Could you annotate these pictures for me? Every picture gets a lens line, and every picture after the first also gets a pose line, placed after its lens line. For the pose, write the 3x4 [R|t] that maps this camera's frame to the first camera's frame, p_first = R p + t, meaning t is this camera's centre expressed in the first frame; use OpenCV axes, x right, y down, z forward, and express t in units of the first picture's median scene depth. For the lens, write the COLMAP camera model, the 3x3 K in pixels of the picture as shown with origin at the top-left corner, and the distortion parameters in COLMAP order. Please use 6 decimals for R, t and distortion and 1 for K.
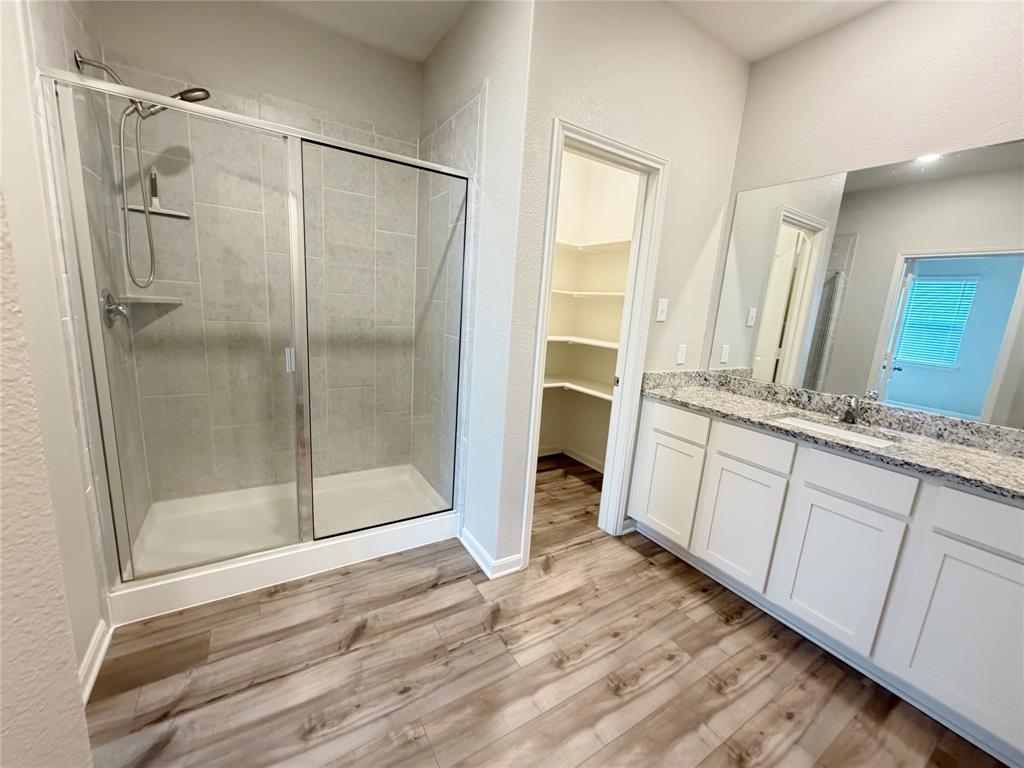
lens RADIAL K [[406.5, 0, 510.8], [0, 406.5, 385.2], [0, 0, 1]] dist [-0.000589, 0.000366]
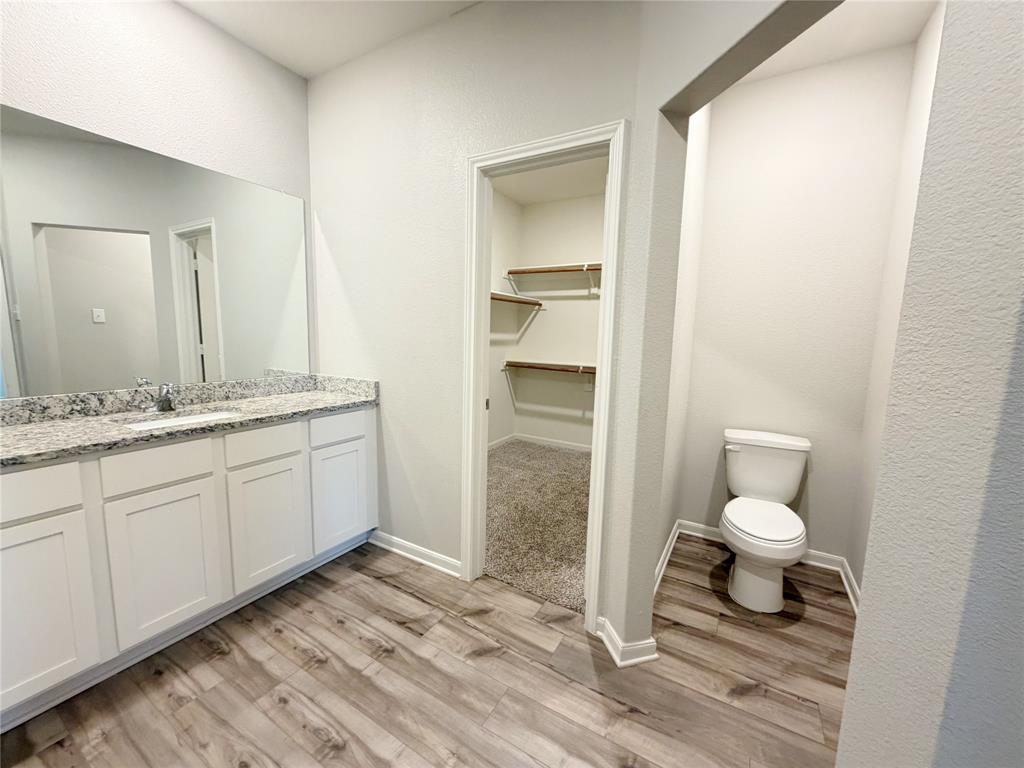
lens RADIAL K [[406.5, 0, 510.8], [0, 406.5, 385.2], [0, 0, 1]] dist [-0.000589, 0.000366]
pose [[-0.457168, -0.196607, 0.867377, -0.450803], [0.115746, 0.953813, 0.277206, -0.165347], [-0.881816, 0.227125, -0.413296, 0.760157]]
